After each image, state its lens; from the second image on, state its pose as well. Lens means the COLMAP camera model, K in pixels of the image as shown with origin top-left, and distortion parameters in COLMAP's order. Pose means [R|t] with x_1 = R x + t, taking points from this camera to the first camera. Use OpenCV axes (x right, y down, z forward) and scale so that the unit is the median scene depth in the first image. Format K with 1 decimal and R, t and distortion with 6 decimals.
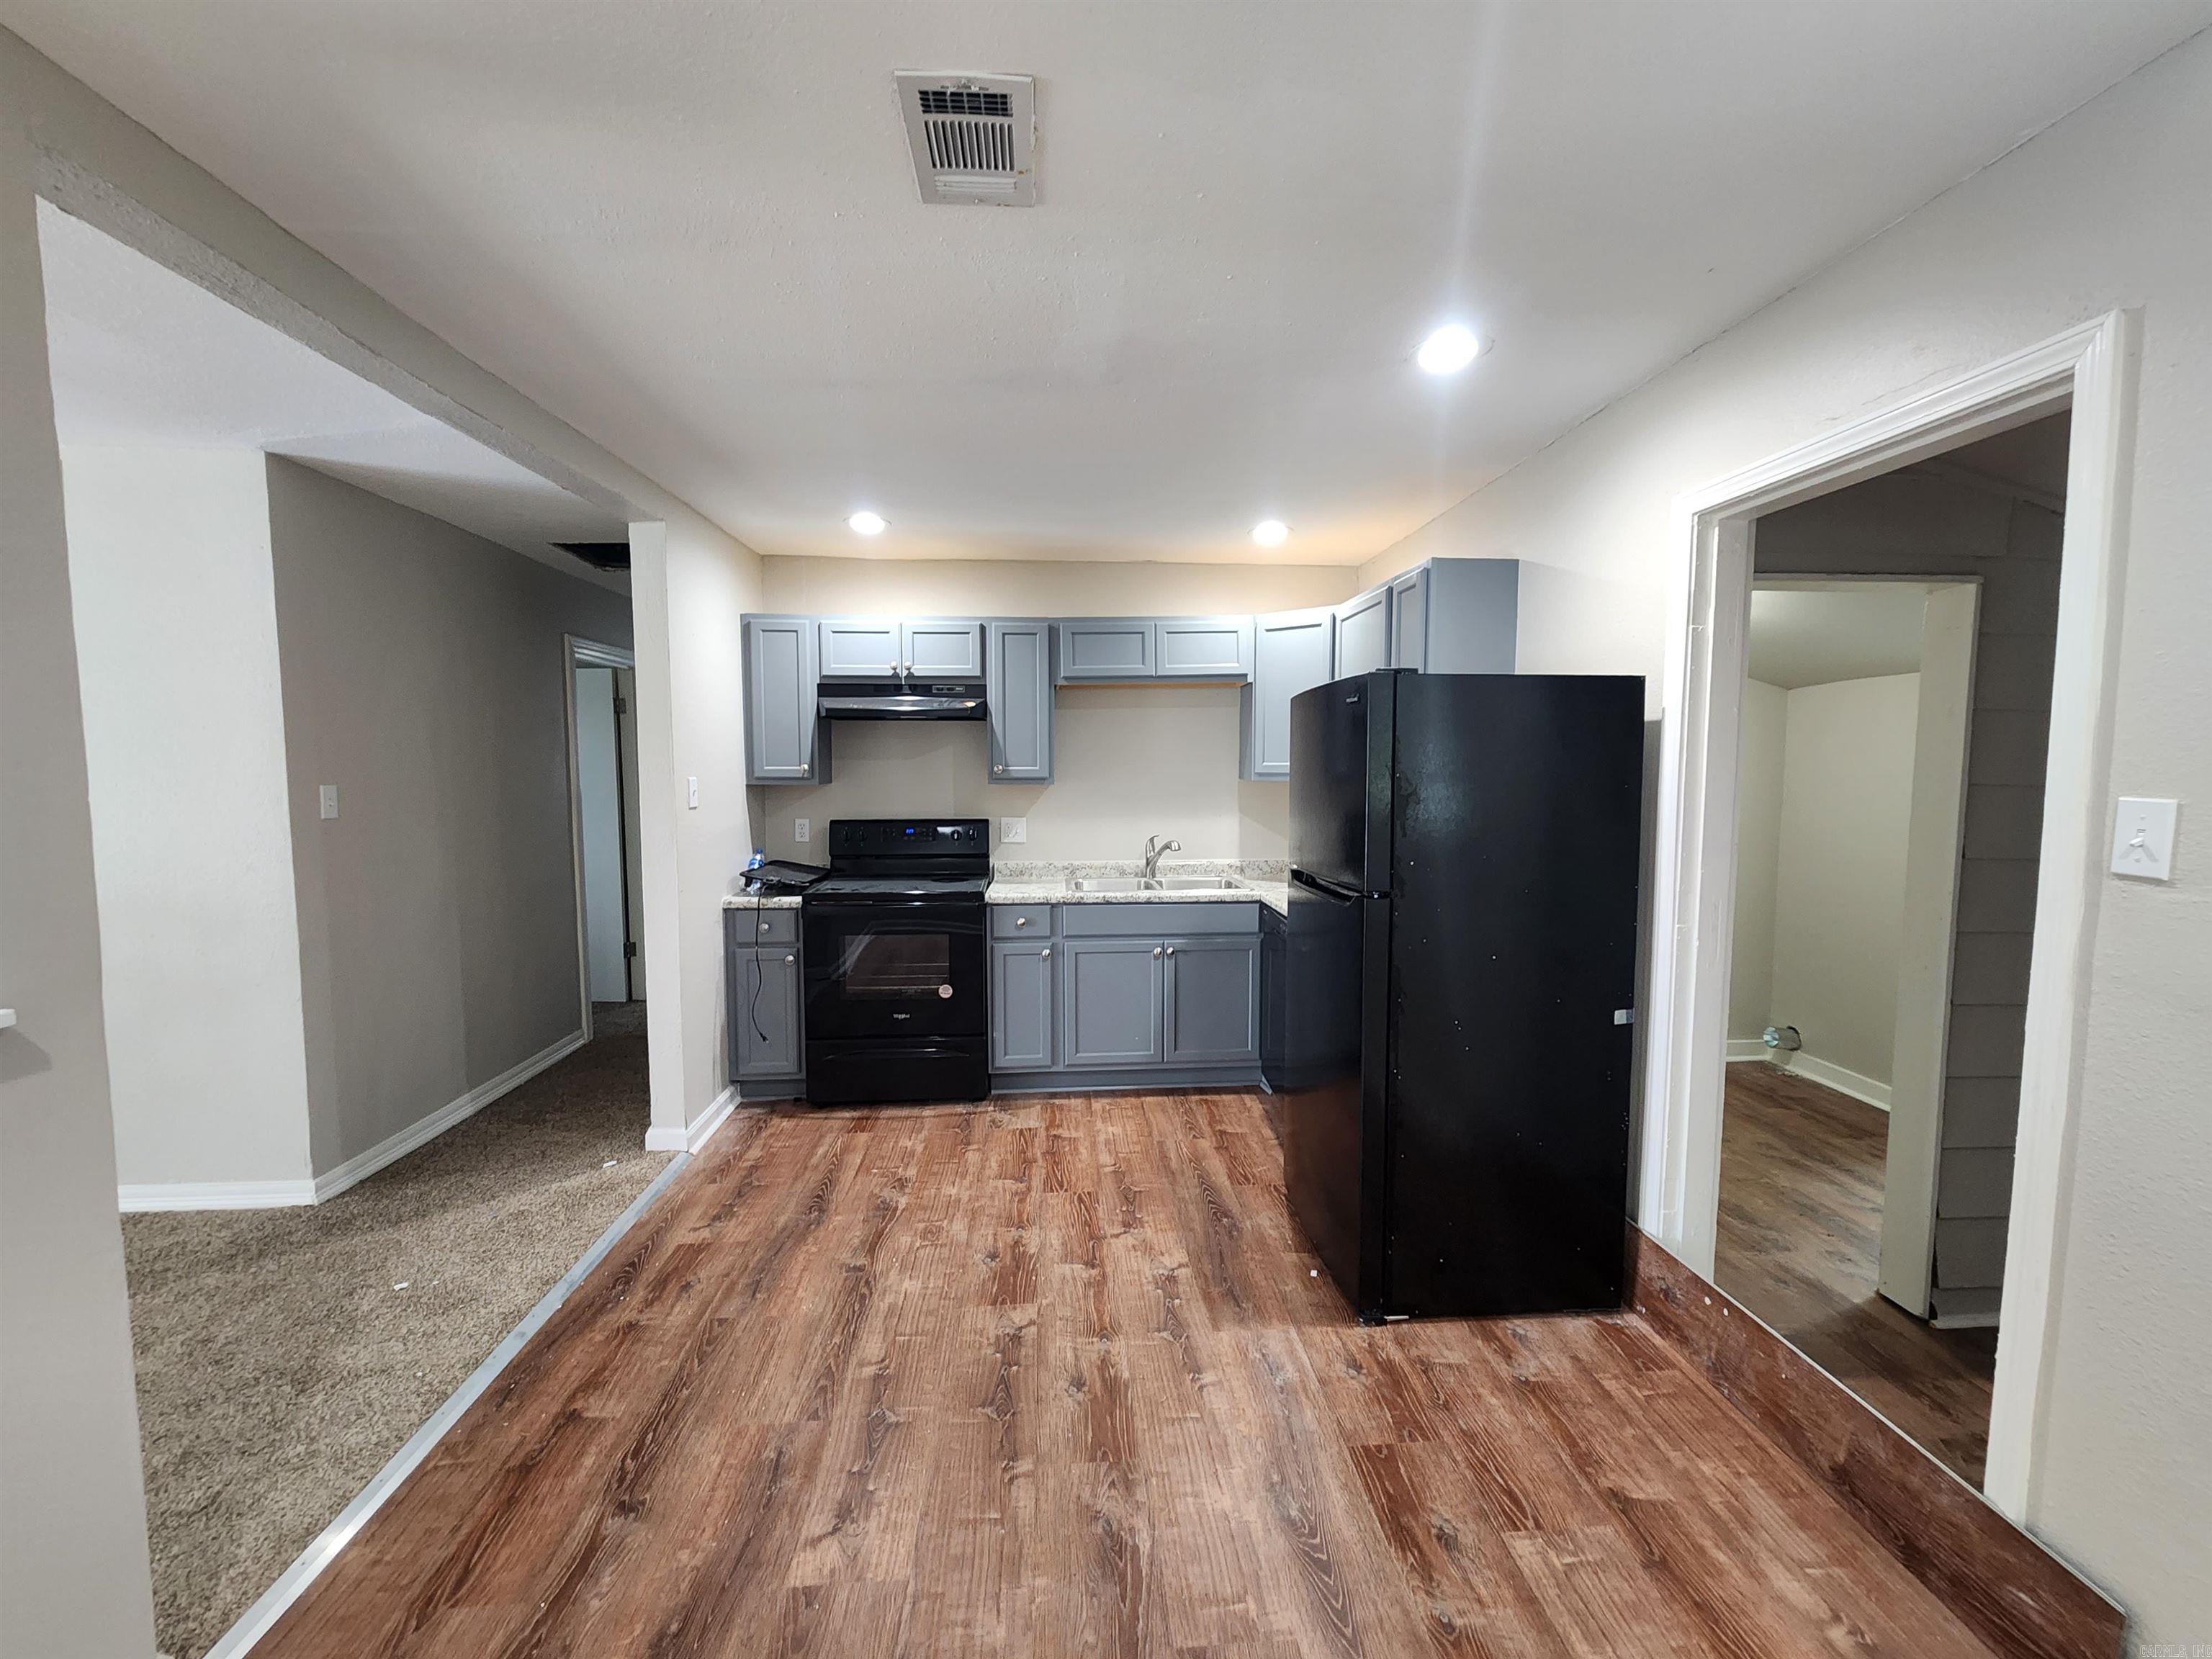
lens RADIAL K [[916.0, 0, 1108.5], [0, 916.0, 826.6], [0, 0, 1]] dist [-0.002608, 0.001777]
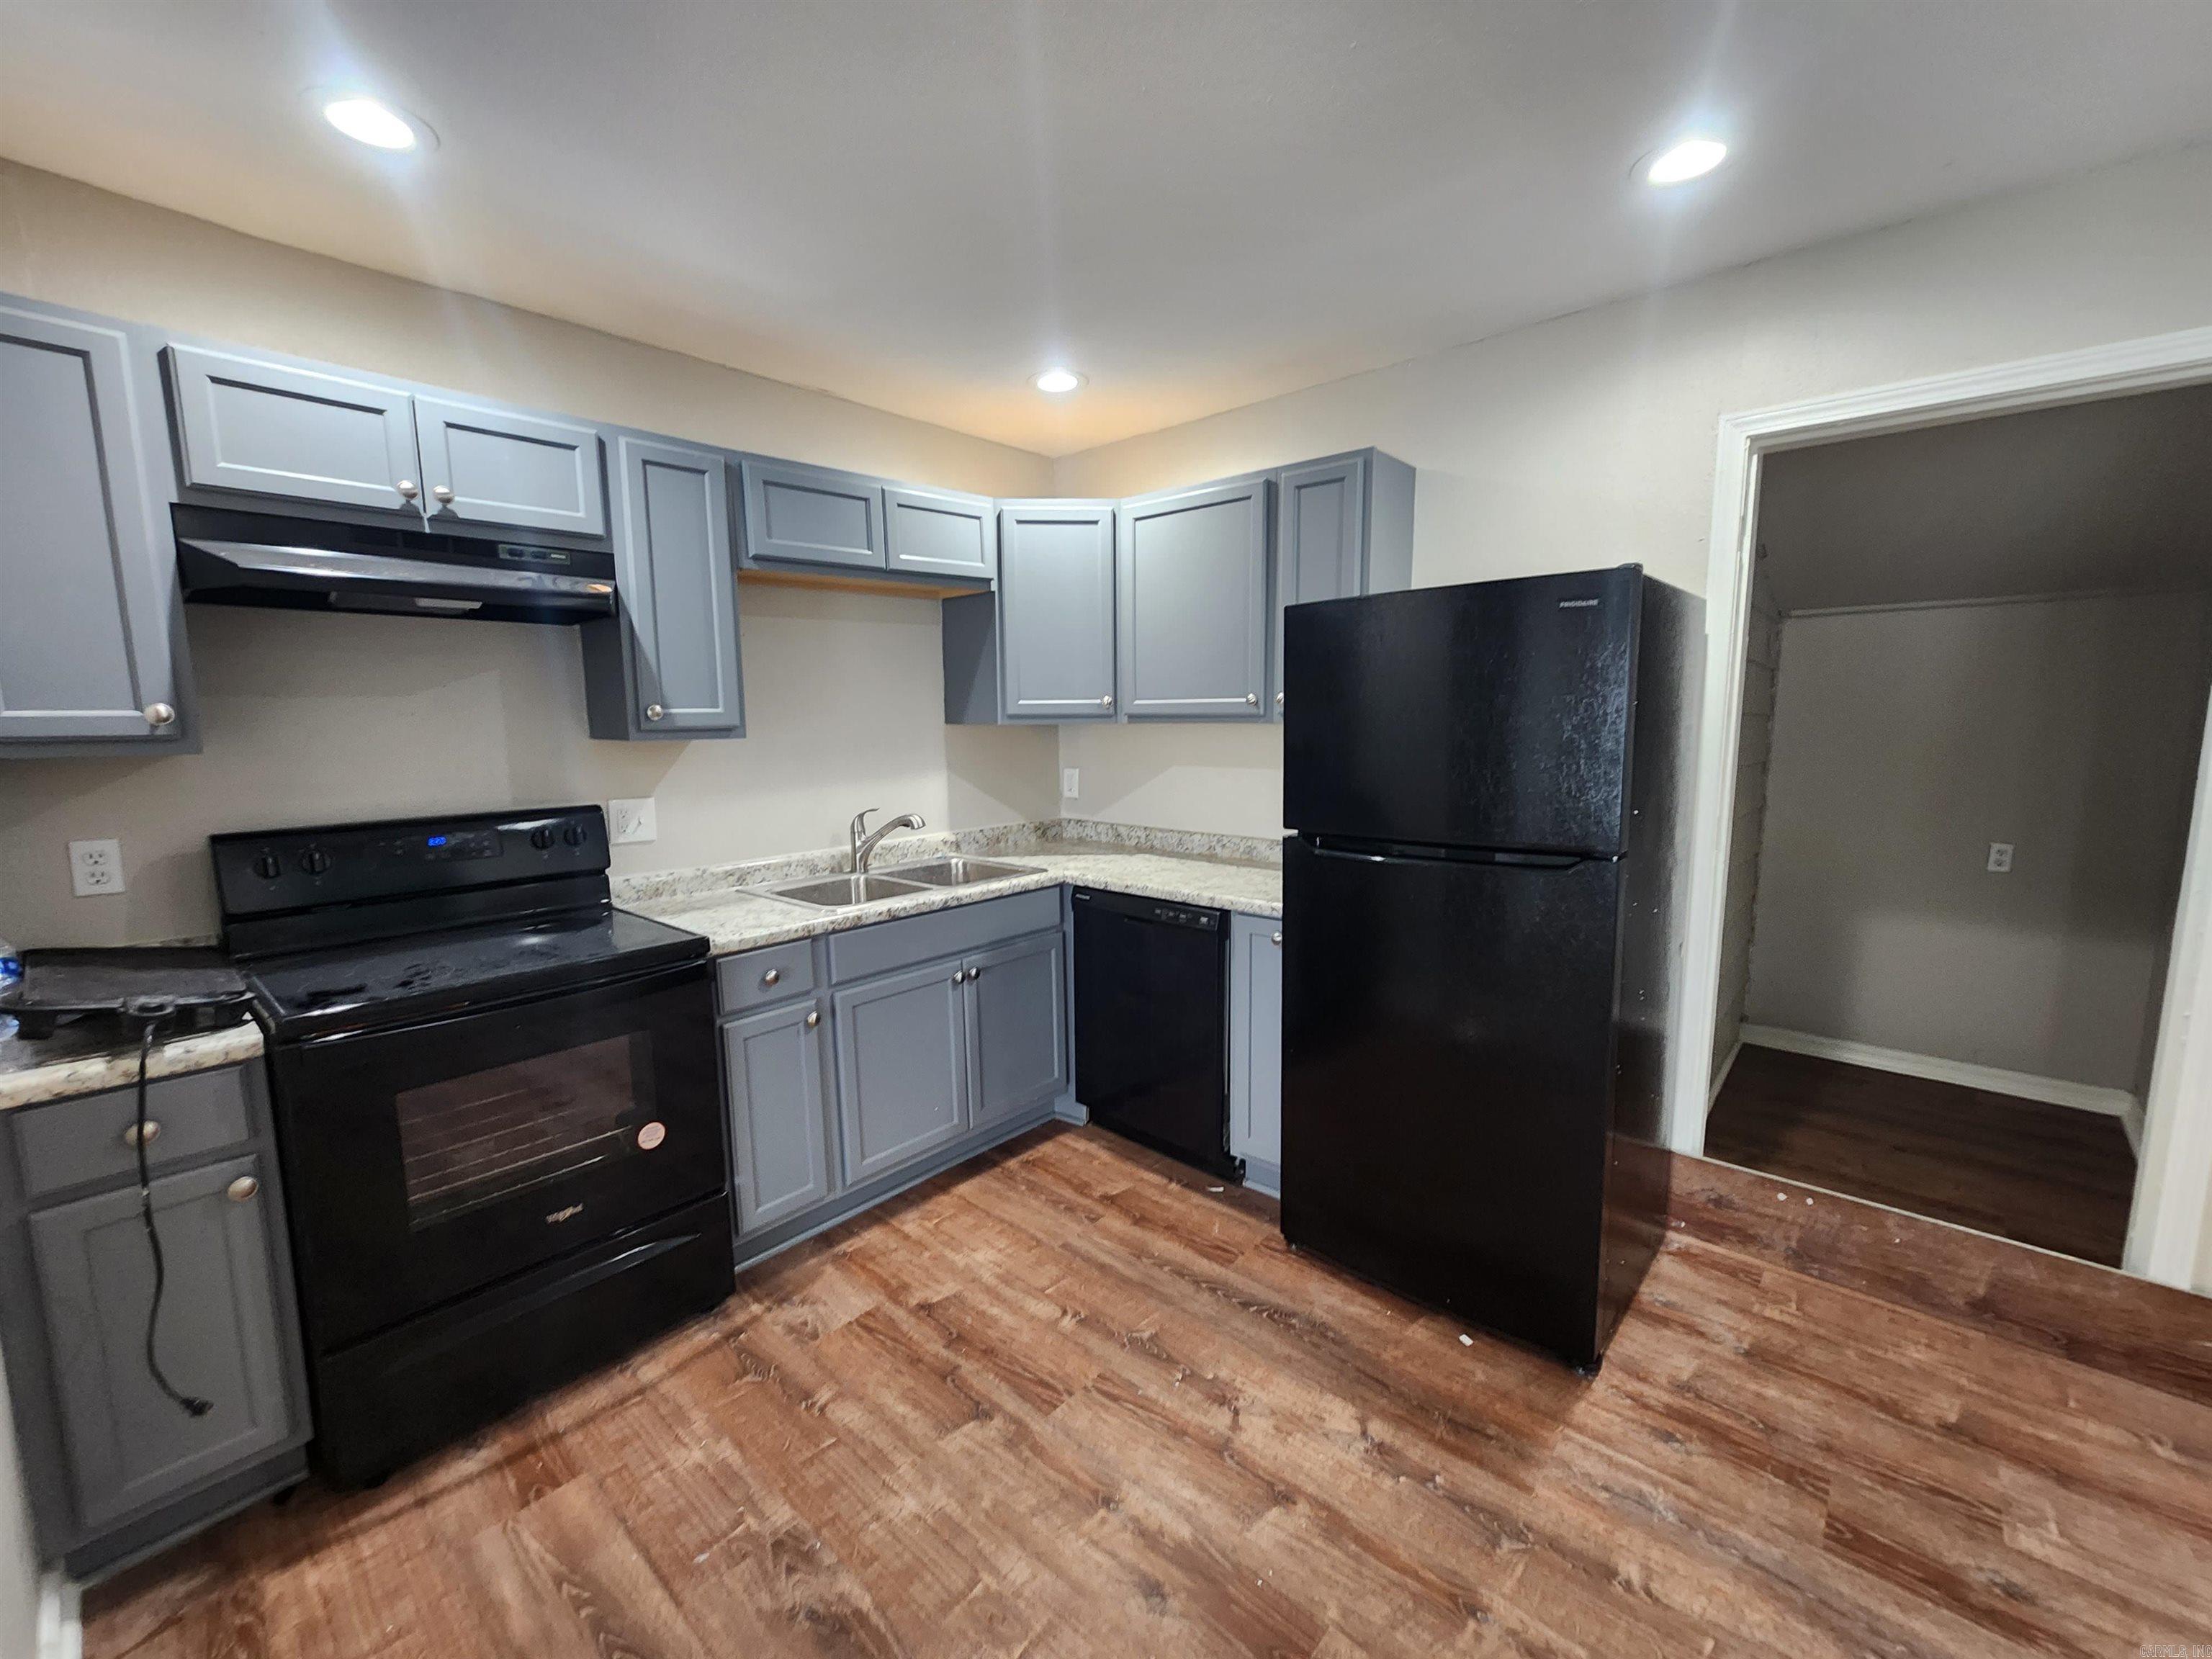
lens RADIAL K [[916.0, 0, 1115.9], [0, 916.0, 833.2], [0, 0, 1]] dist [-0.002608, 0.001777]
pose [[0.712683, -0.099885, 0.694338, -0.336933], [0.057819, 0.994807, 0.083763, -0.021722], [-0.699099, -0.019550, 0.714757, 0.442770]]
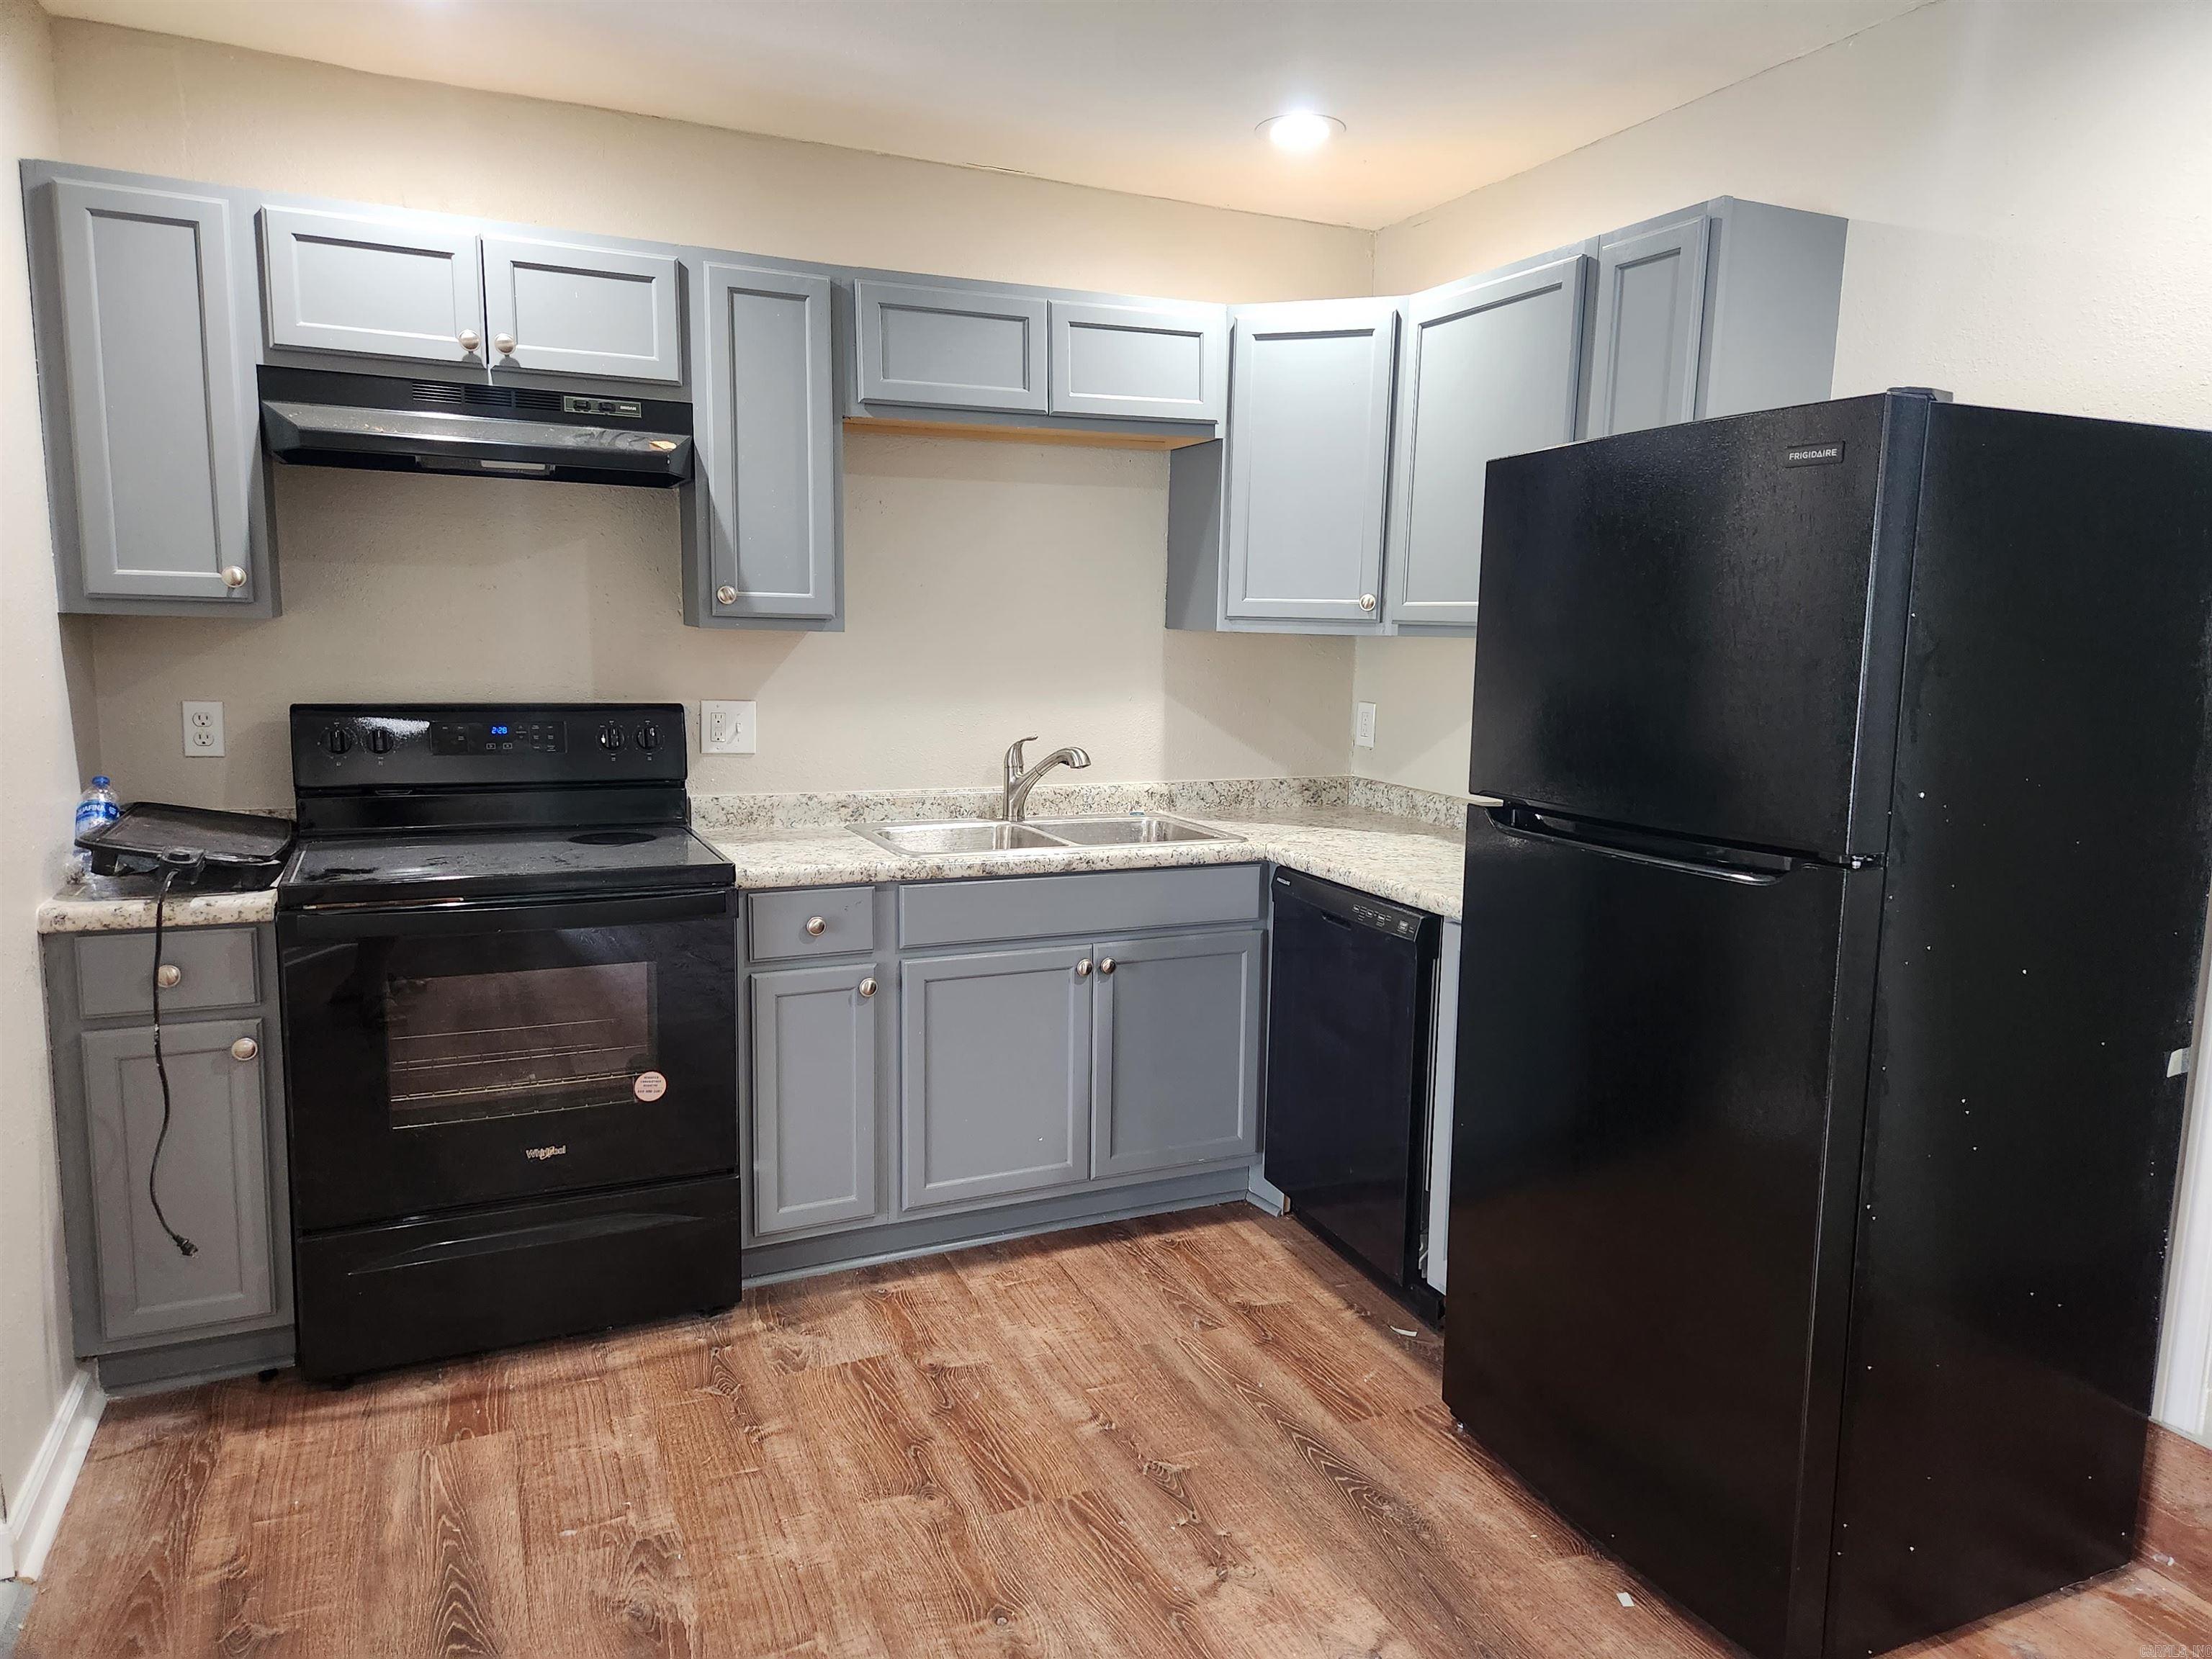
lens RADIAL K [[1493.2, 0, 1157.3], [0, 1493.2, 834.6], [0, 0, 1]] dist [0.061161, -0.043613]
pose [[0.932015, -0.030543, 0.361130, -0.209792], [0.001544, 0.996768, 0.080317, -0.002911], [-0.362416, -0.074299, 0.929050, 0.231332]]
